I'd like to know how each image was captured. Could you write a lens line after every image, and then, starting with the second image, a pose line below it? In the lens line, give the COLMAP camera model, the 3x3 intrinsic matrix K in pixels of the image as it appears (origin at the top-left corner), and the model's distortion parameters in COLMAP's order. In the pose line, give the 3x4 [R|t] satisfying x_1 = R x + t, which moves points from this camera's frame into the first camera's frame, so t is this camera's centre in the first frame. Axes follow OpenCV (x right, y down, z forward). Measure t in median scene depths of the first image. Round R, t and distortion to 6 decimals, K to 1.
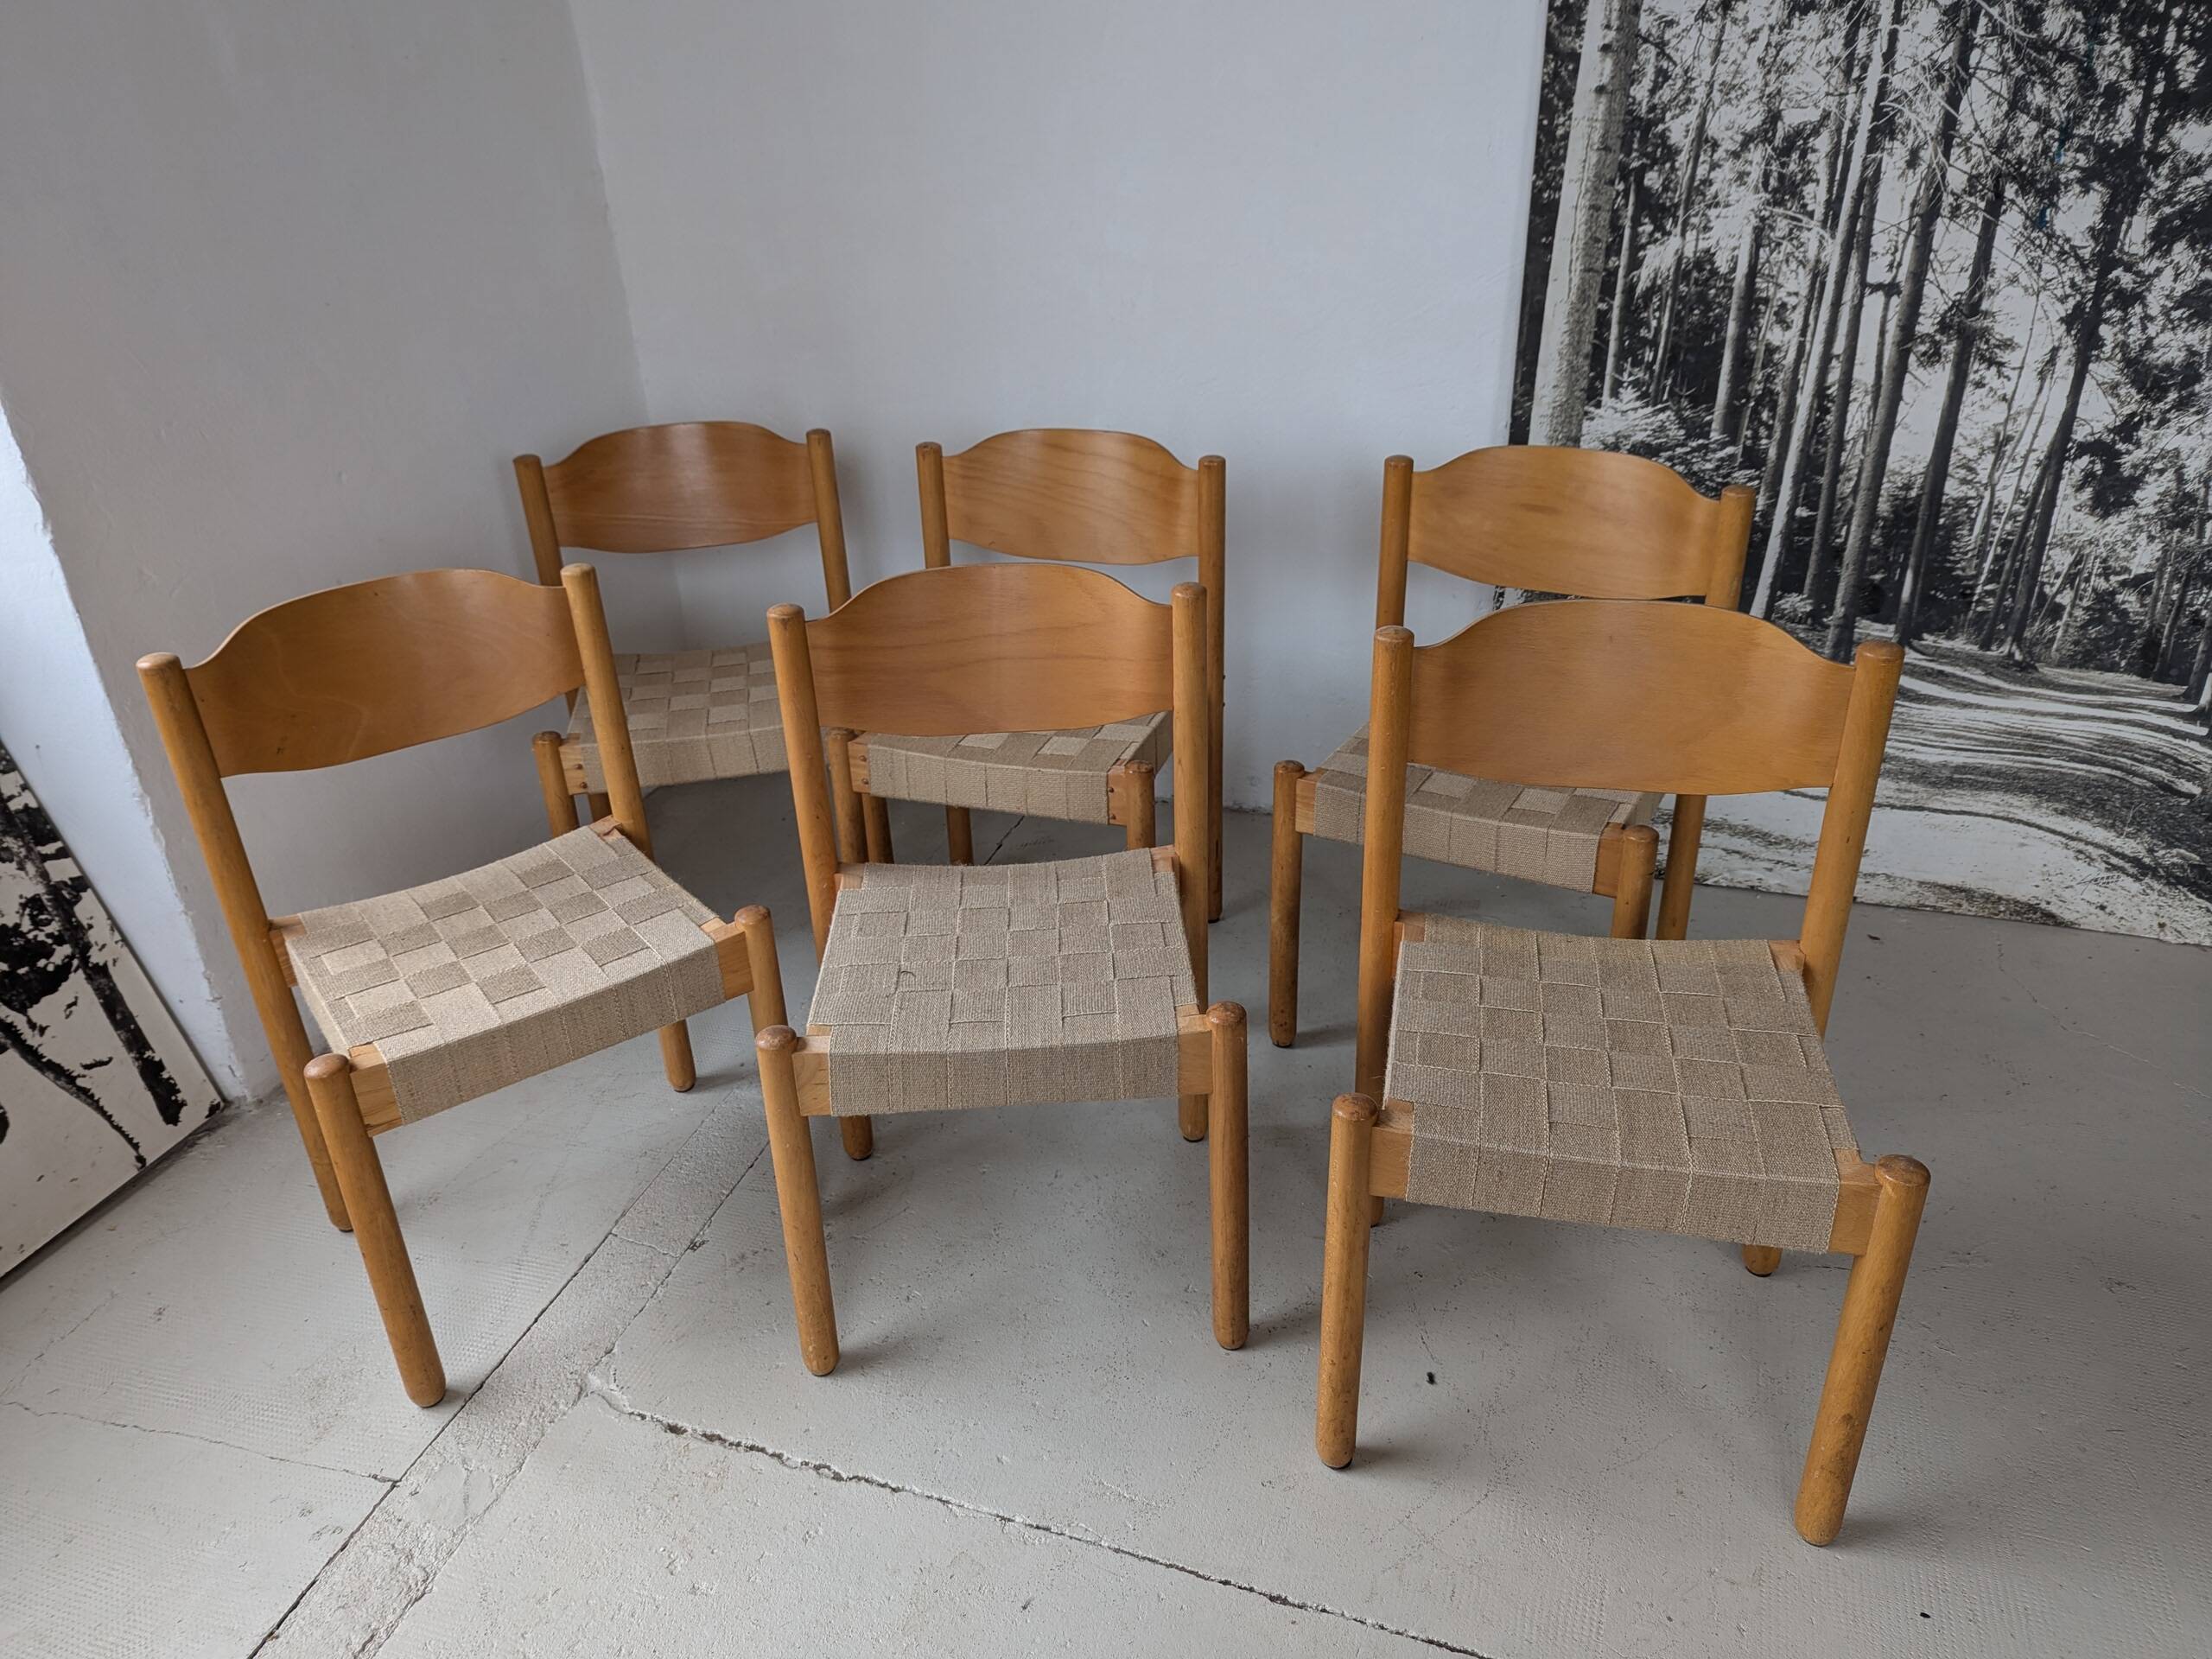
lens RADIAL K [[1564.8, 0, 1097.2], [0, 1564.8, 860.8], [0, 0, 1]] dist [0.078571, -0.059415]
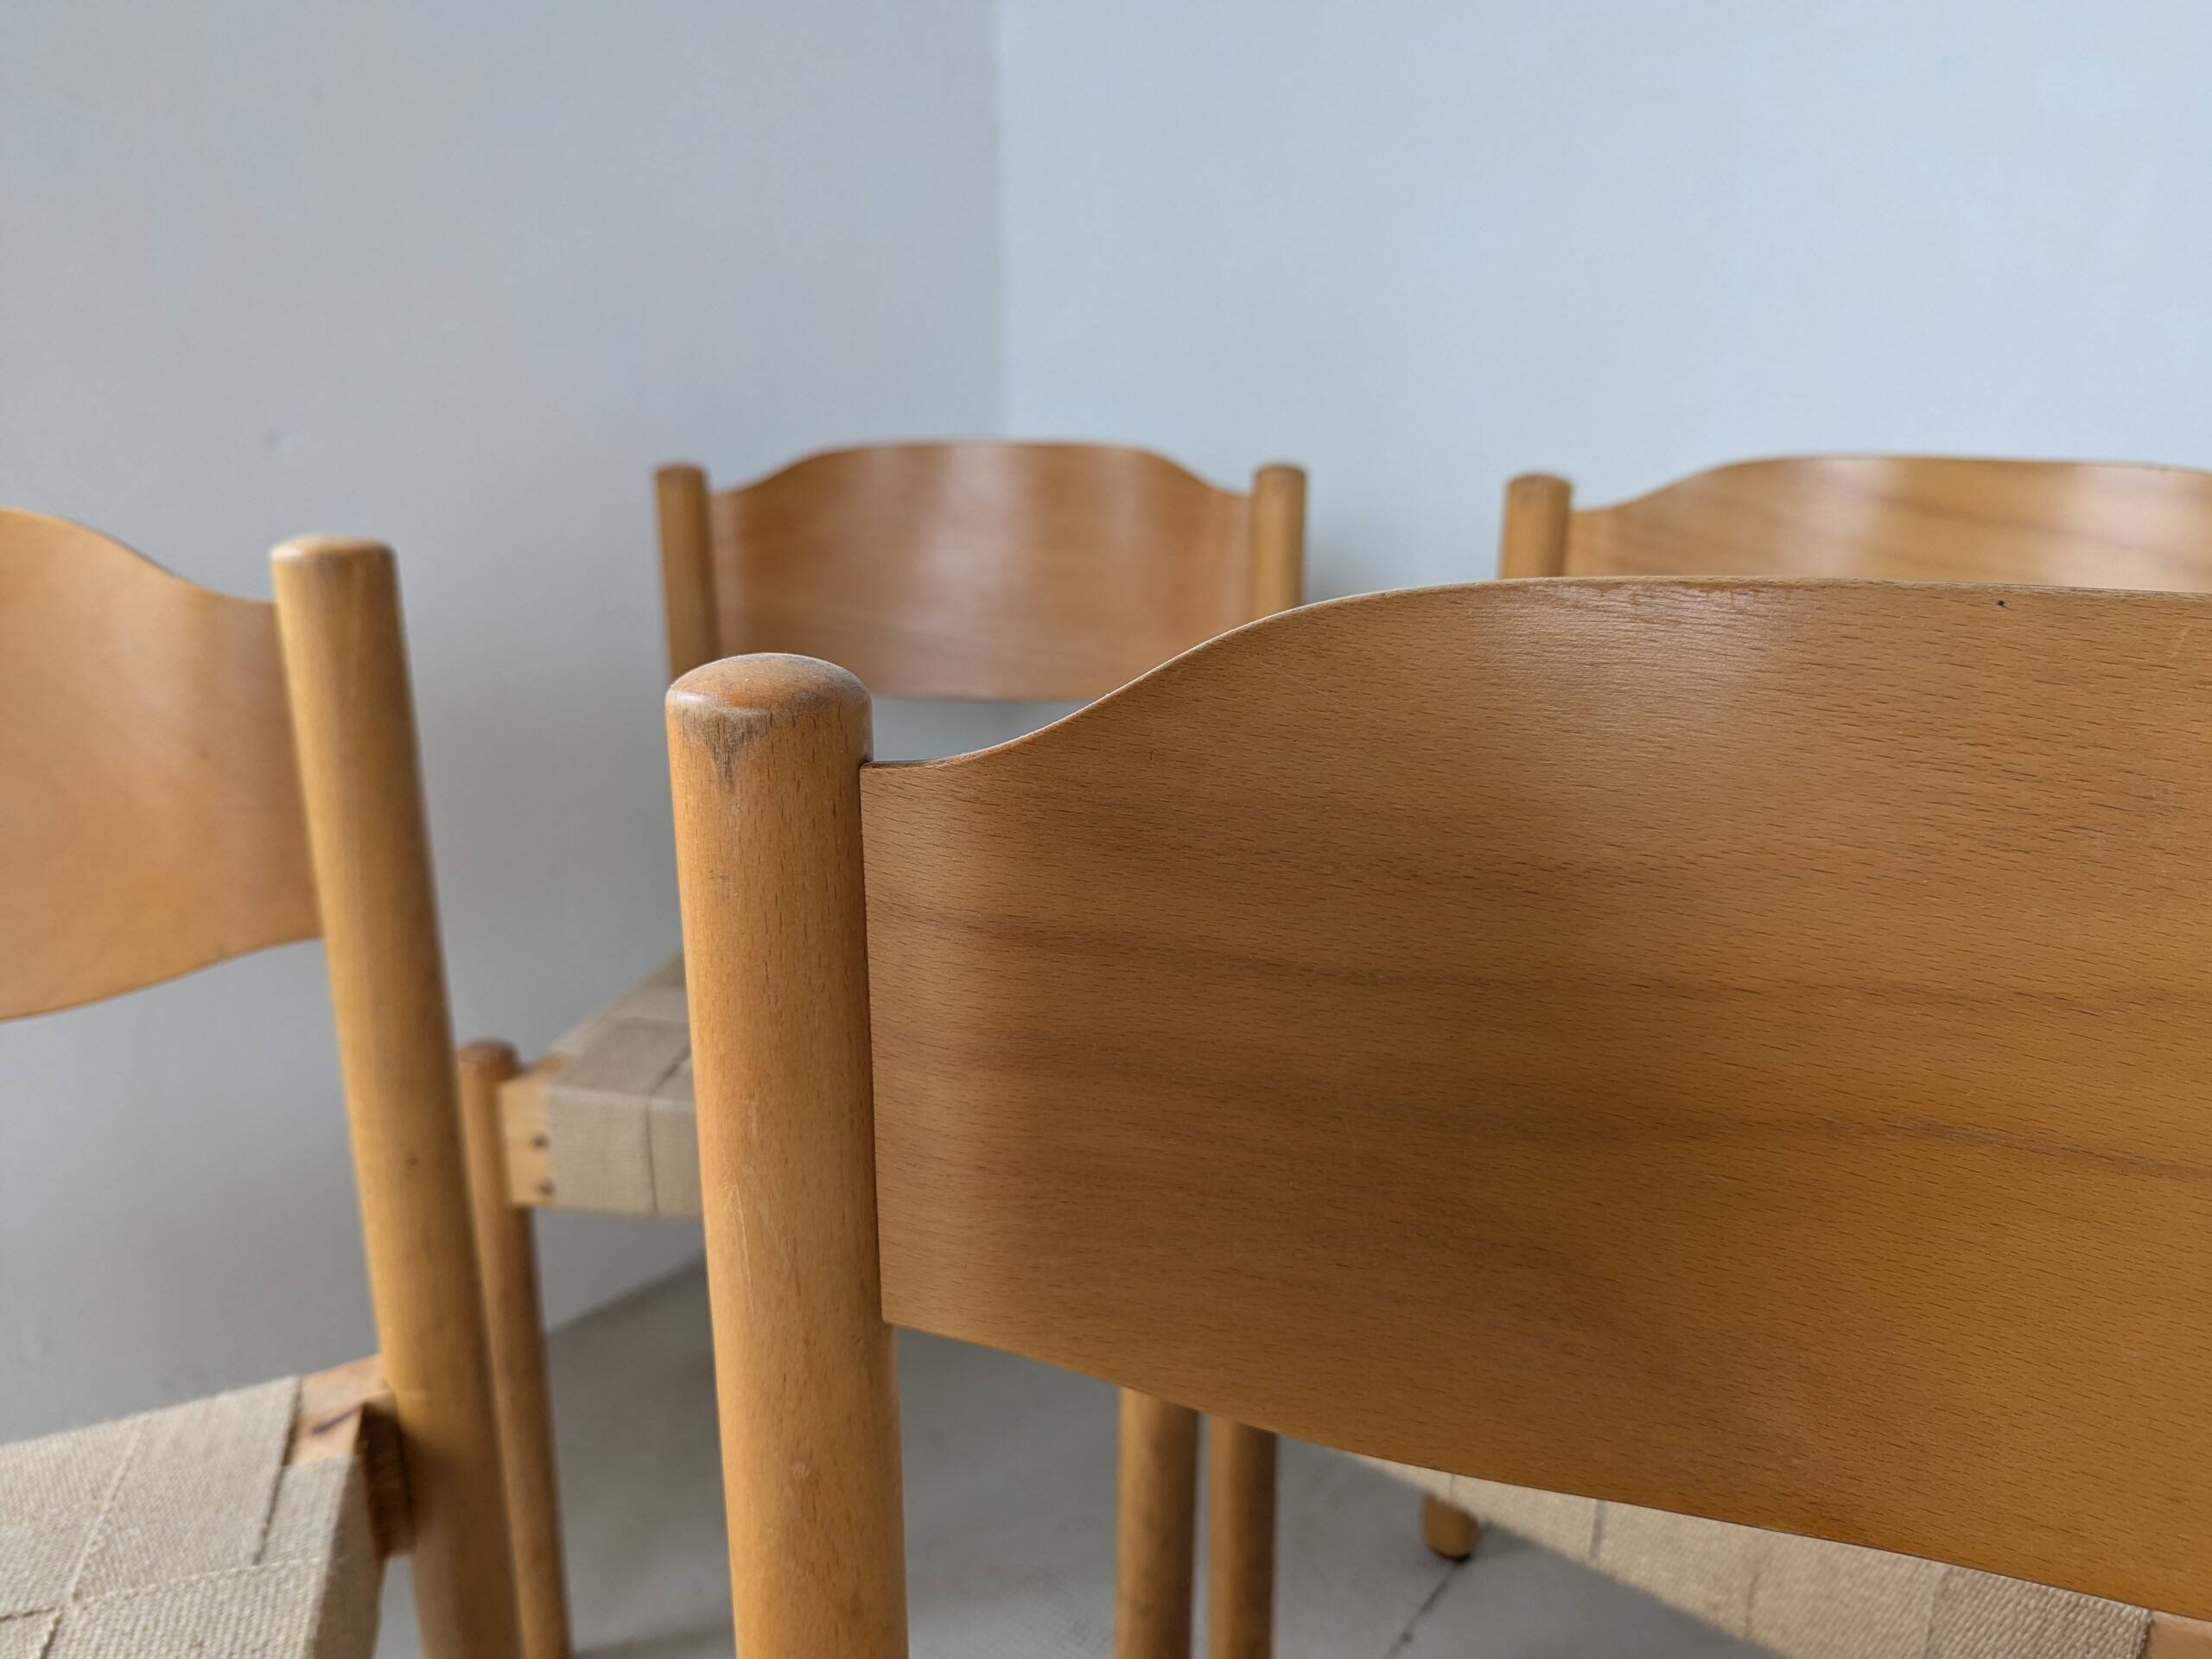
lens RADIAL K [[1564.8, 0, 1097.2], [0, 1564.8, 860.8], [0, 0, 1]] dist [0.078571, -0.059415]
pose [[0.942801, 0.130512, -0.306746, -0.083104], [-0.188353, 0.967773, -0.167151, -0.088905], [0.275045, 0.215367, 0.936999, 0.656334]]
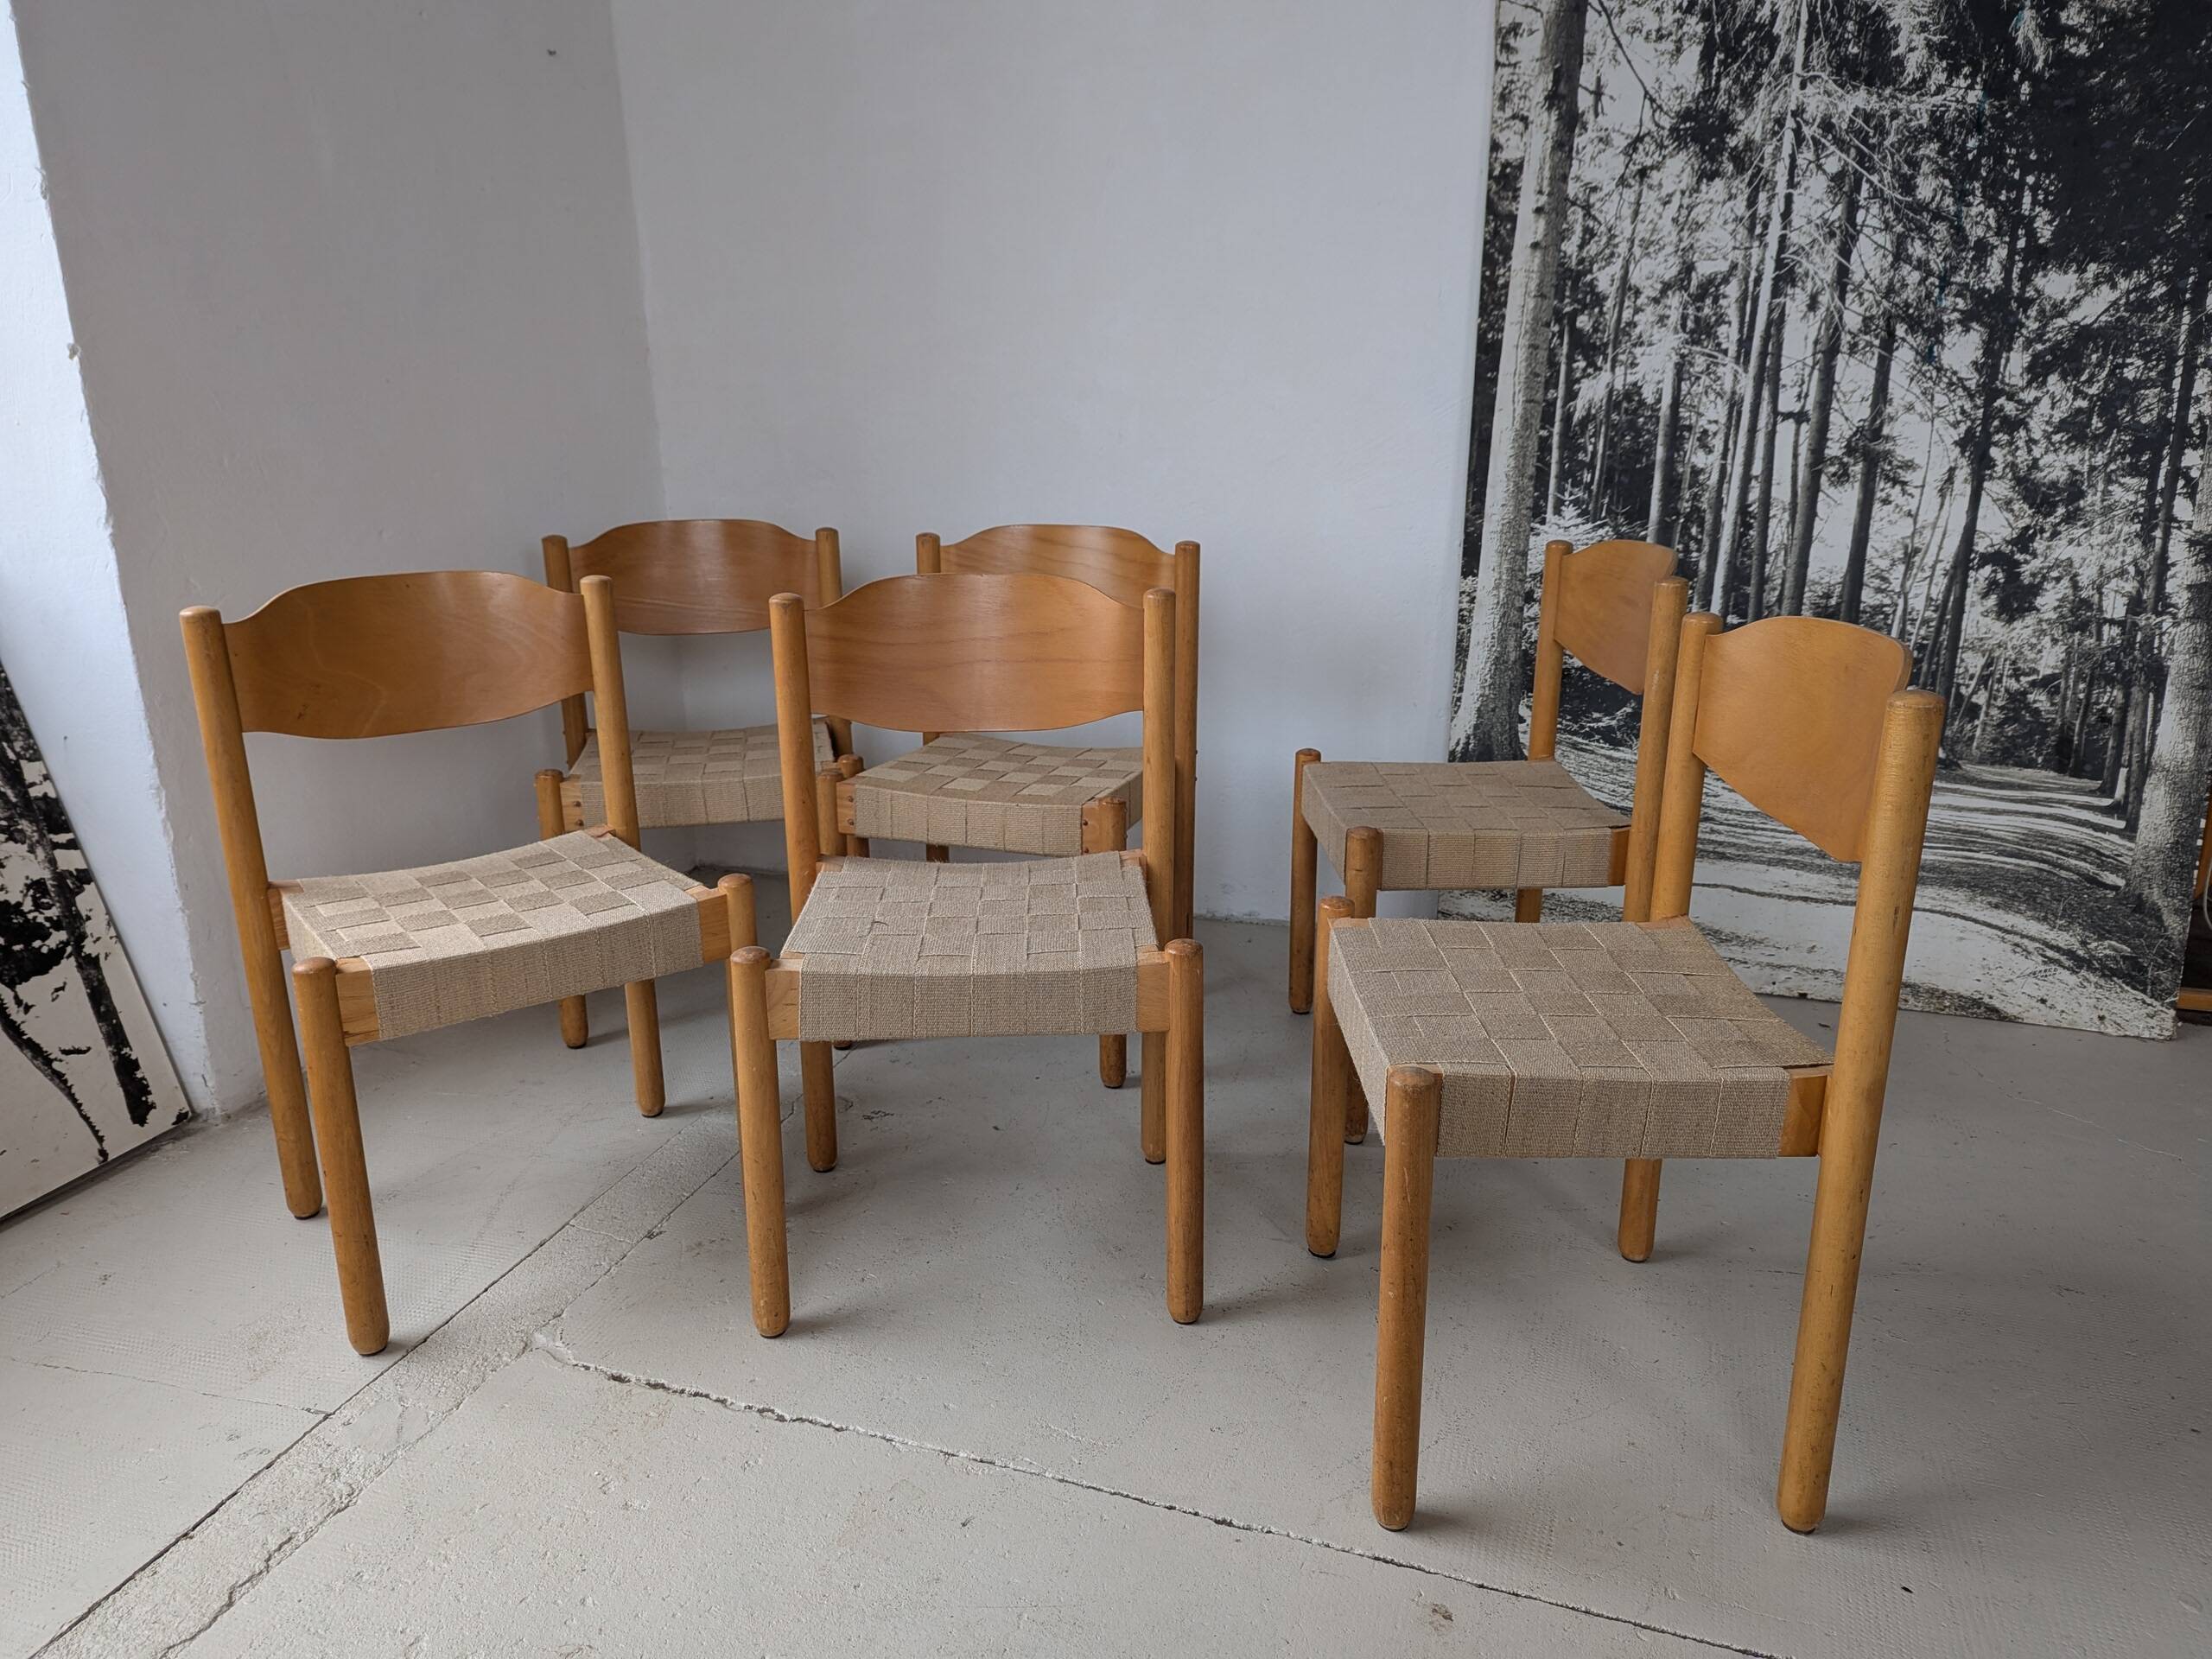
lens RADIAL K [[1564.8, 0, 1097.2], [0, 1564.8, 860.8], [0, 0, 1]] dist [0.078571, -0.059415]
pose [[0.999495, 0.031321, 0.005414, 0.011648], [-0.029764, 0.982025, -0.186387, 0.163130], [-0.011155, 0.186132, 0.982461, -0.023377]]
